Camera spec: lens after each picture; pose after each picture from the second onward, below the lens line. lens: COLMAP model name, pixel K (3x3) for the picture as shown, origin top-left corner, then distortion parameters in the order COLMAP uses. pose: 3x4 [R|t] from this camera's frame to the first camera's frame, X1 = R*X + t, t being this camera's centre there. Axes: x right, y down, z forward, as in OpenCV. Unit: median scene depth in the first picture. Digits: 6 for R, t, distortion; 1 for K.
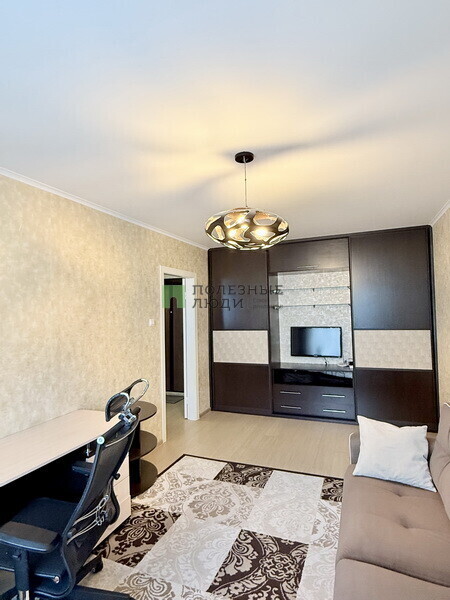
lens RADIAL K [[334.5, 0, 226.4], [0, 334.5, 300.2], [0, 0, 1]] dist [-0.004985, -0.000244]
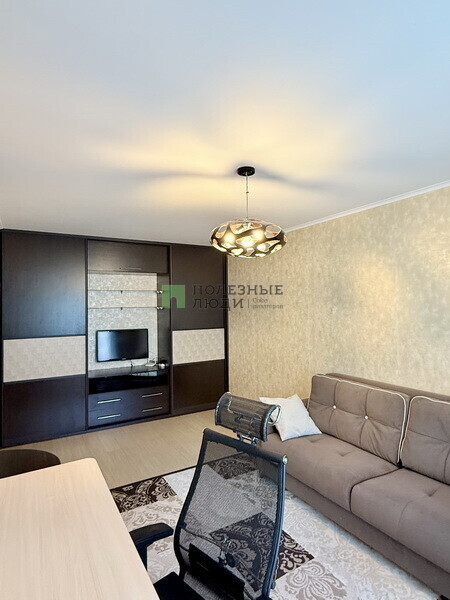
lens RADIAL K [[334.5, 0, 225.9], [0, 334.5, 301.6], [0, 0, 1]] dist [-0.004985, -0.000244]
pose [[0.606137, 0.028178, 0.794861, -0.431462], [-0.029026, 0.999490, -0.013298, 0.002180], [-0.794830, -0.015011, 0.606646, 0.213151]]
